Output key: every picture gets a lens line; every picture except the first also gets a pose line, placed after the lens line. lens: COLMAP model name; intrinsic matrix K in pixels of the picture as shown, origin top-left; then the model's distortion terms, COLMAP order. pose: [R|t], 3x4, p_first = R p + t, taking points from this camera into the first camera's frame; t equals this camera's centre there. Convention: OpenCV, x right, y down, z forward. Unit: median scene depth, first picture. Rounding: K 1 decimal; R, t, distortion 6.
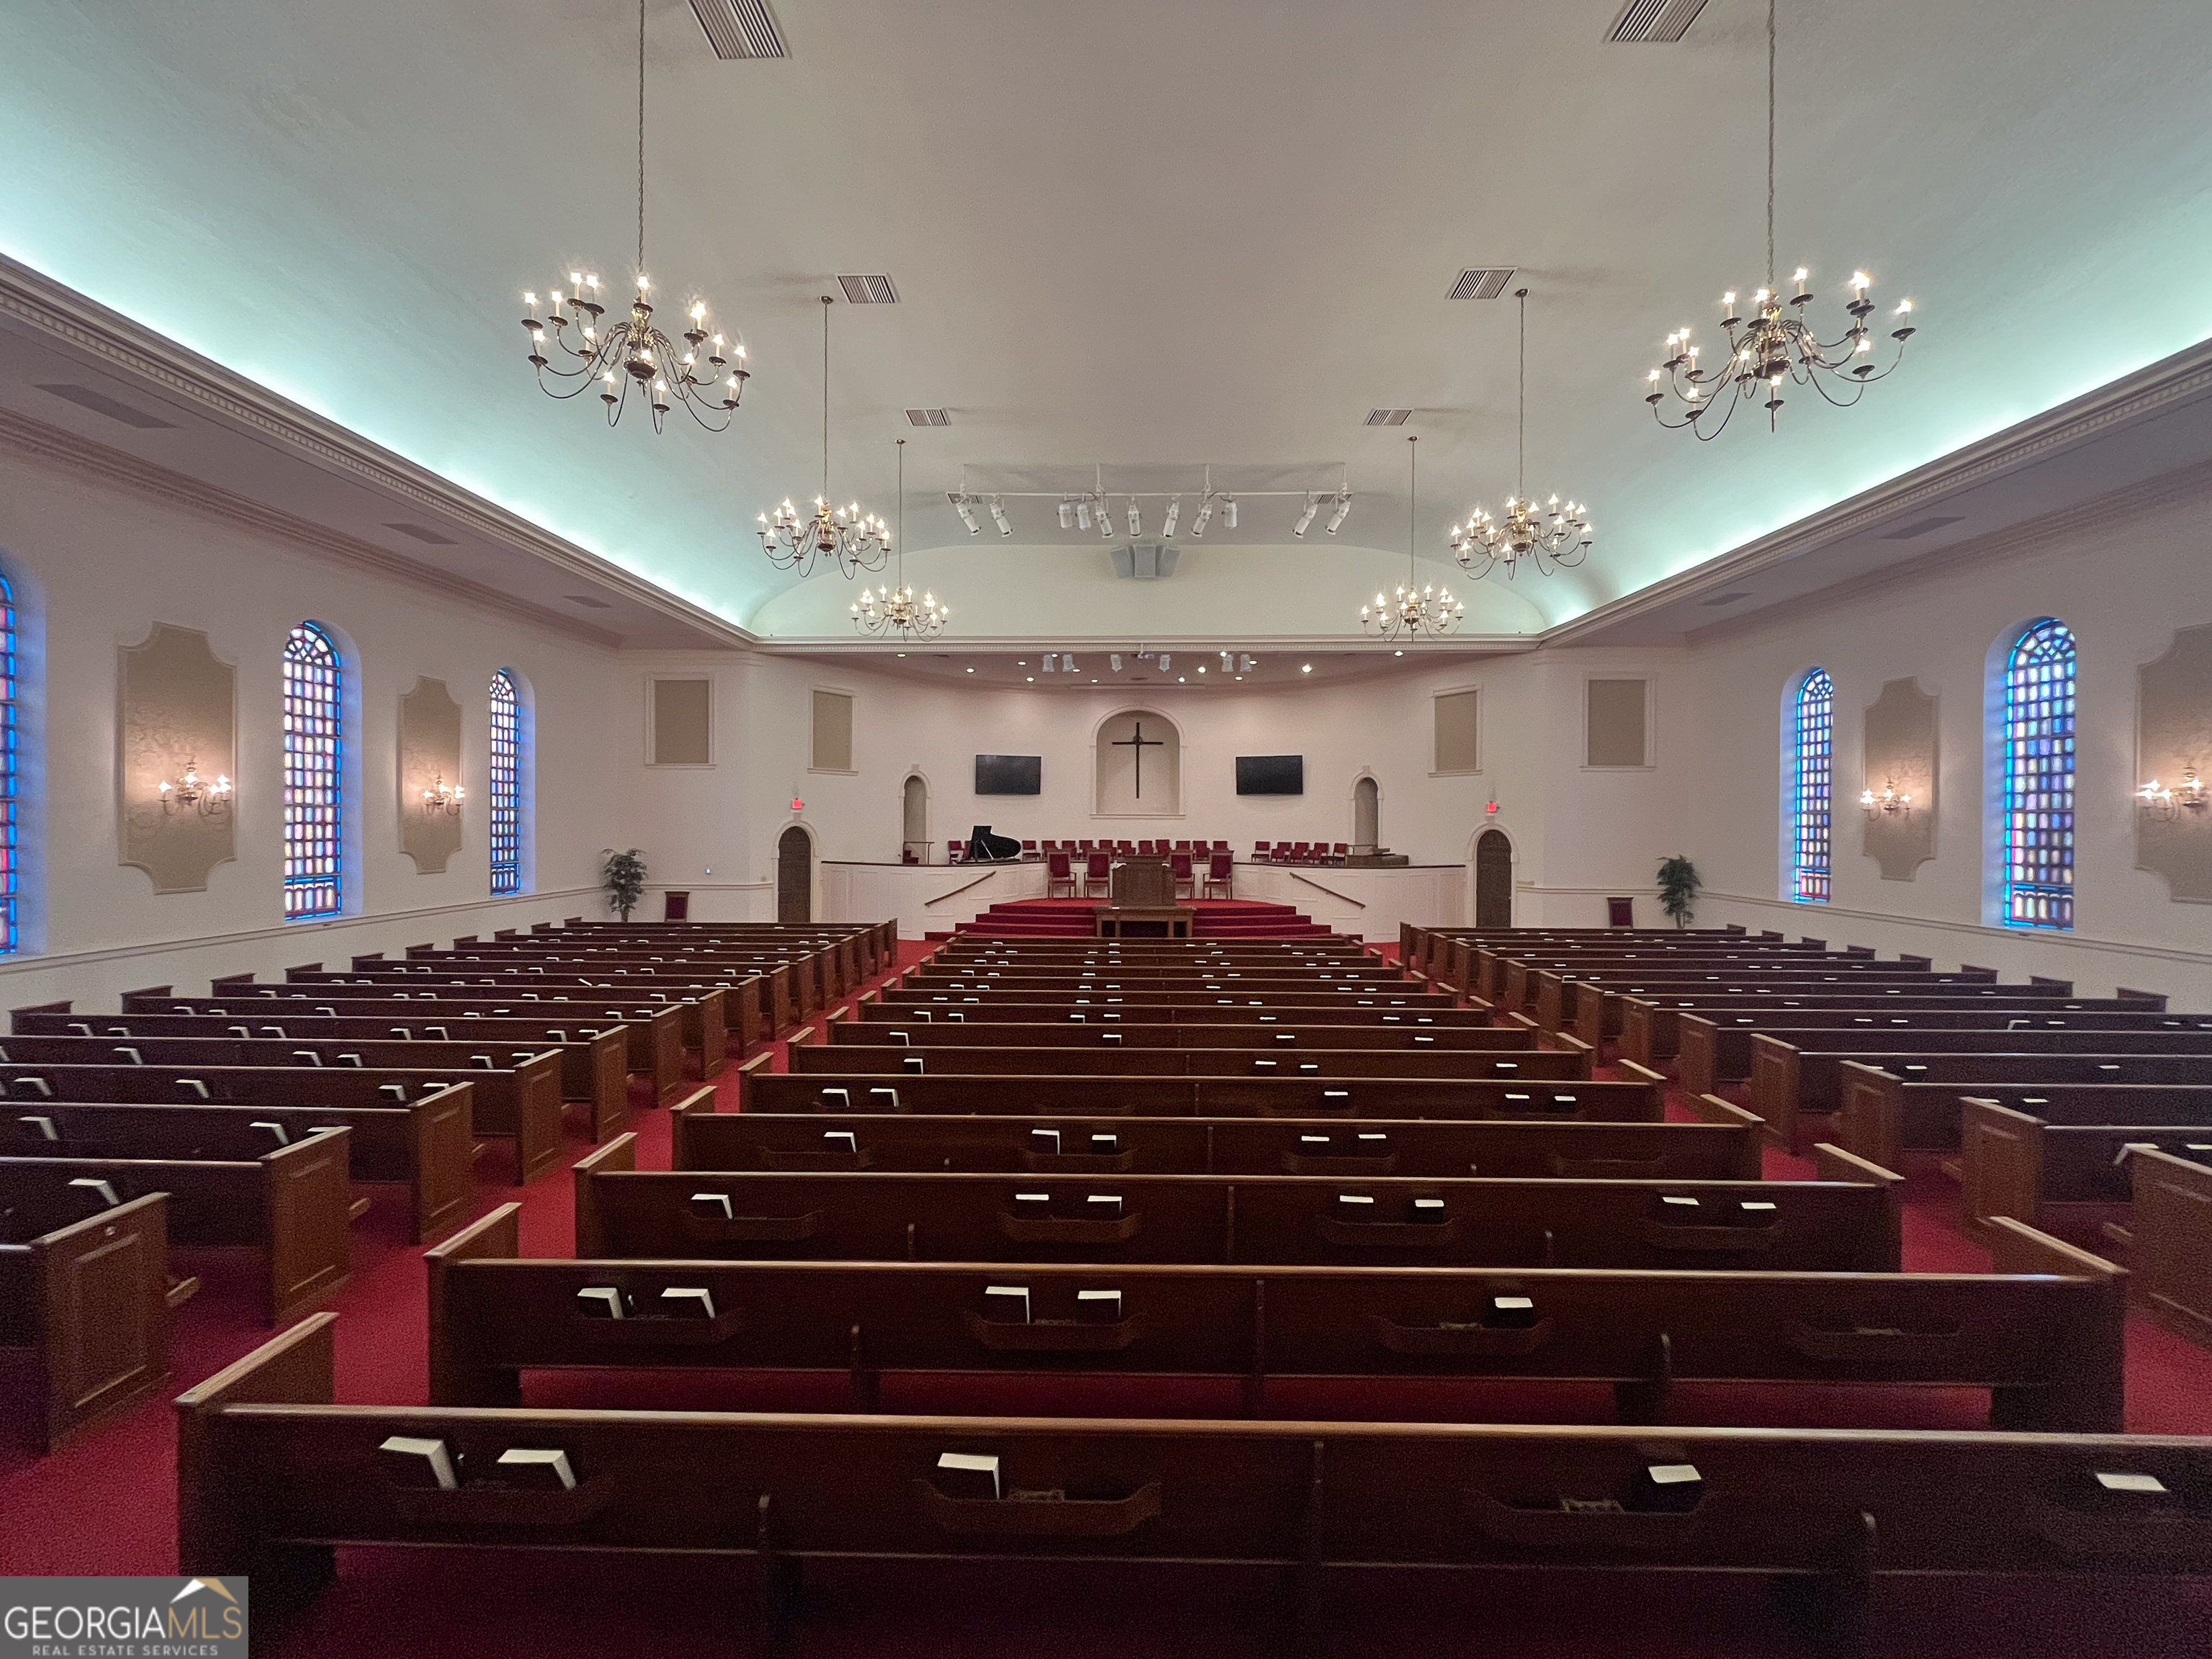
lens RADIAL K [[890.4, 0, 1106.0], [0, 890.4, 829.5], [0, 0, 1]] dist [-0.002471, -0.000242]
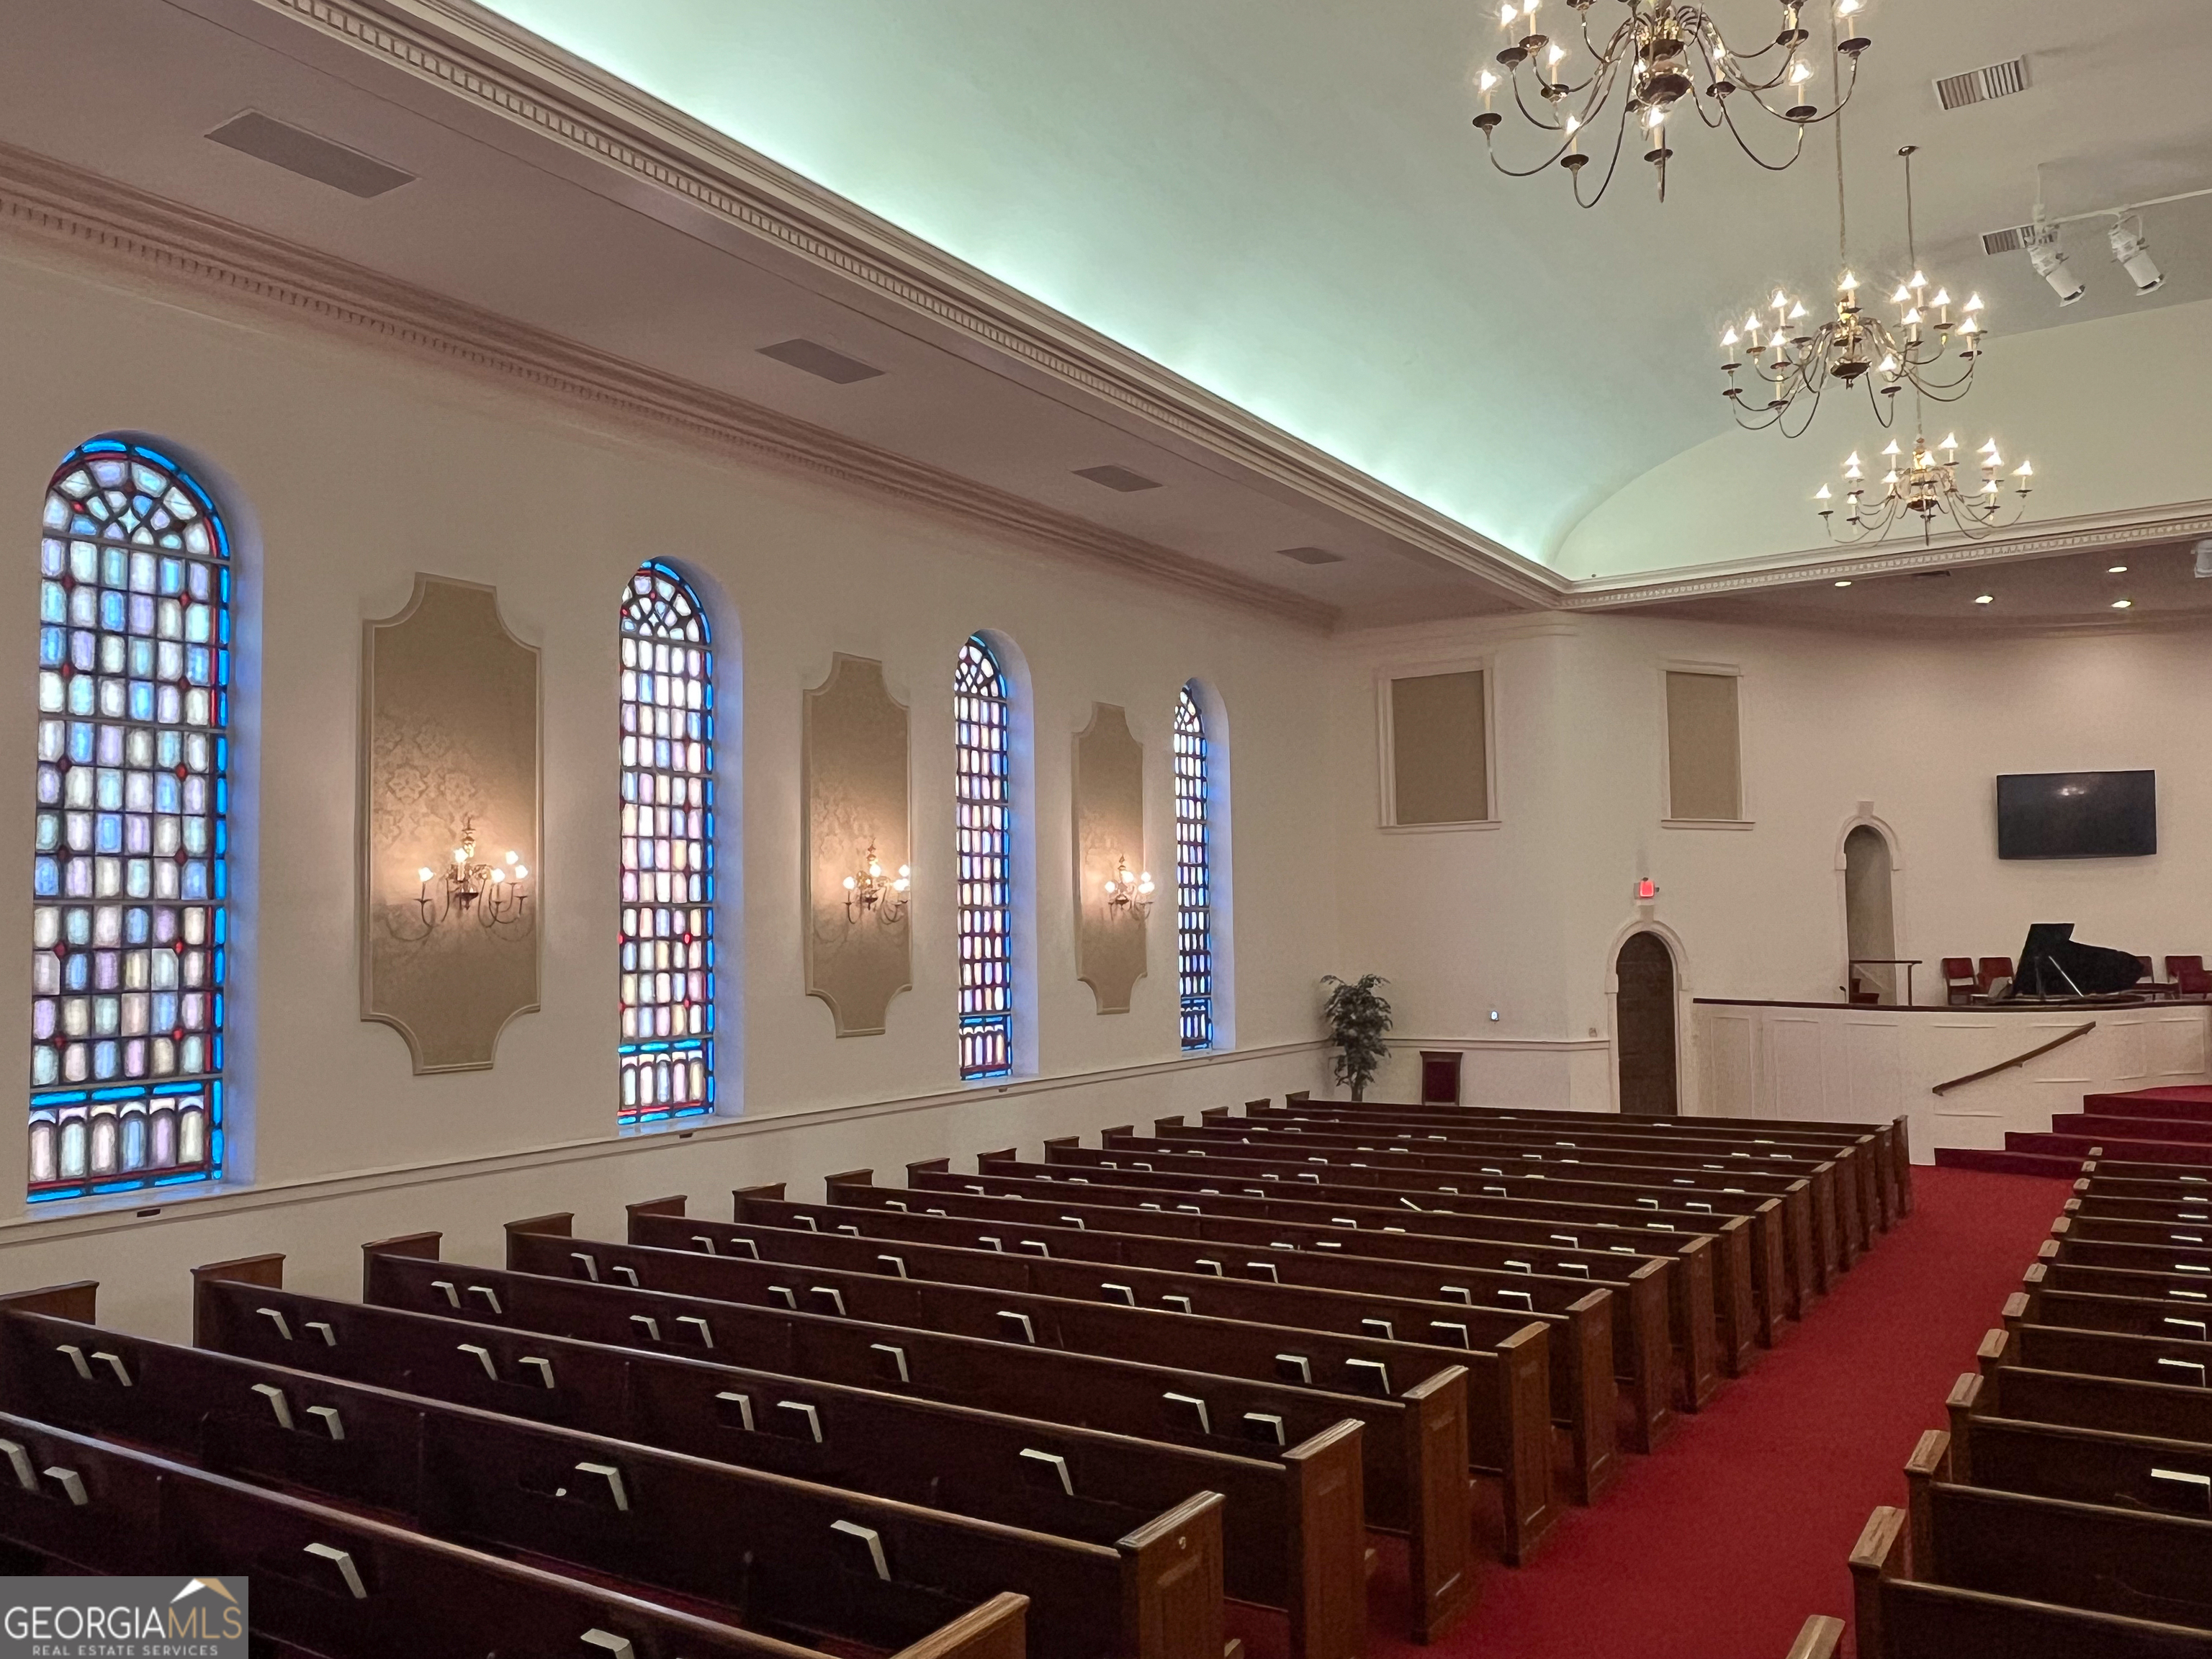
lens RADIAL K [[1701.1, 0, 1107.0], [0, 1701.1, 842.3], [0, 0, 1]] dist [0.002191, 0.001488]
pose [[0.849719, -0.044496, -0.525355, -0.111798], [0.012648, 0.997866, -0.064058, 0.005167], [0.527085, 0.047786, 0.848468, -0.022912]]
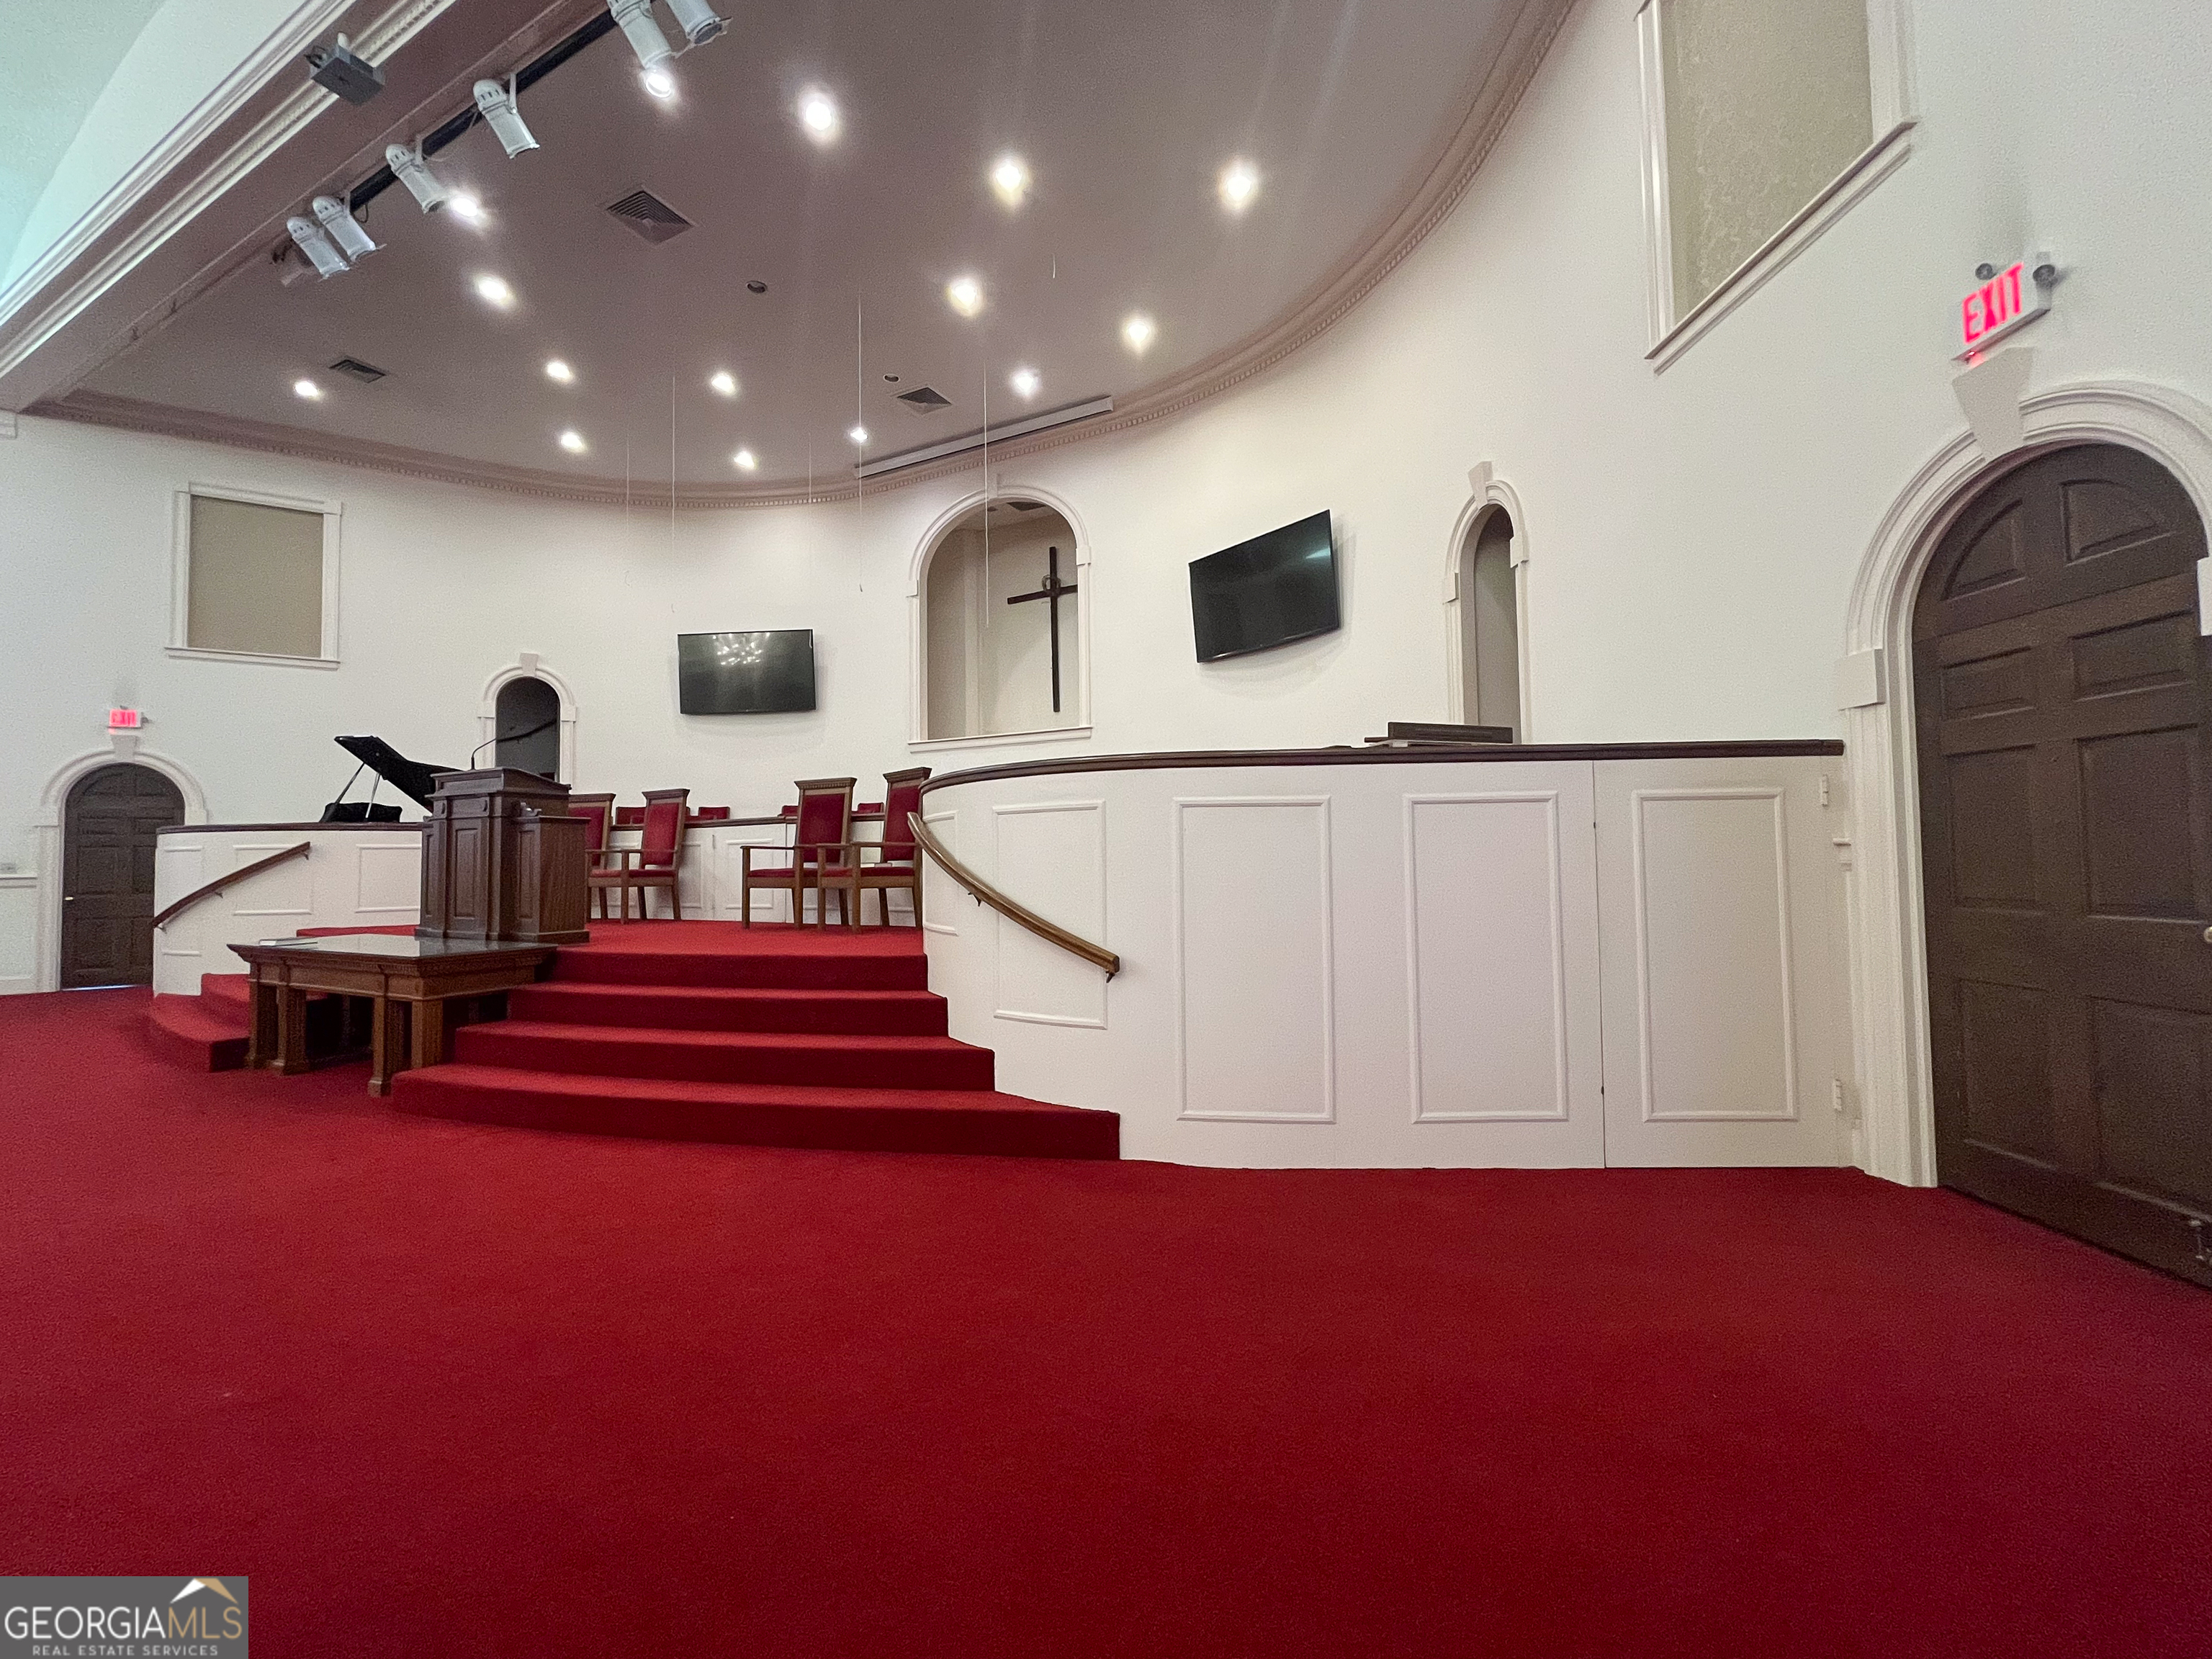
lens RADIAL K [[937.2, 0, 1106.0], [0, 937.2, 829.5], [0, 0, 1]] dist [-0.001419, -0.000138]
pose [[0.883639, -0.033540, -0.466966, 0.467367], [0.011732, 0.998704, -0.049531, 0.081566], [0.468022, 0.038289, 0.882887, 0.998941]]
